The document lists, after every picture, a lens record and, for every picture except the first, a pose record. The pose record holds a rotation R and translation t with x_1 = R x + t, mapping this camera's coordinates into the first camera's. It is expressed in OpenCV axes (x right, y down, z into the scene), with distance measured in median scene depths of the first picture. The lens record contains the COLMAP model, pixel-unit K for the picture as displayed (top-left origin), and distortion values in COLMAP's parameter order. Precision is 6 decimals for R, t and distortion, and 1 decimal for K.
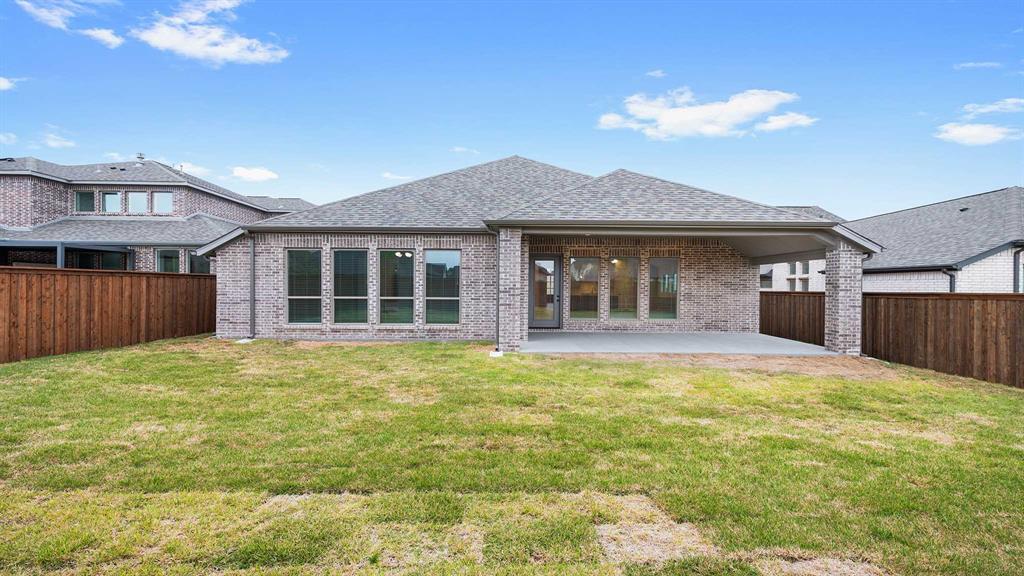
lens RADIAL K [[457.2, 0, 512.0], [0, 457.2, 288.0], [0, 0, 1]] dist [0.002628, 0.000047]
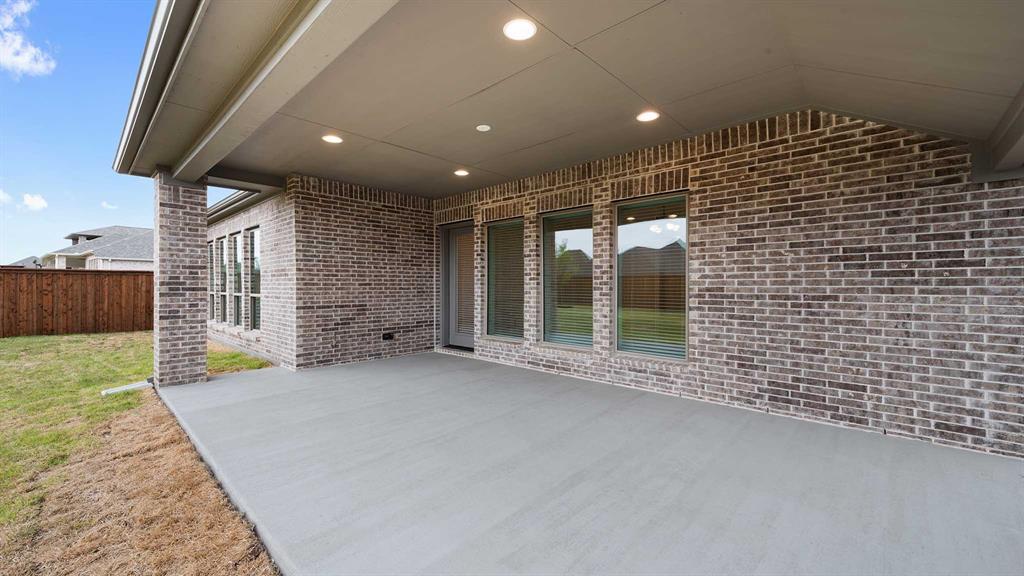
lens RADIAL K [[402.7, 0, 517.7], [0, 402.7, 286.0], [0, 0, 1]] dist [0.001070, -0.000023]
pose [[0.716860, -0.006770, -0.697184, 0.495138], [0.004350, 0.999977, -0.005237, 0.010143], [0.697204, 0.000722, 0.716873, 0.678786]]
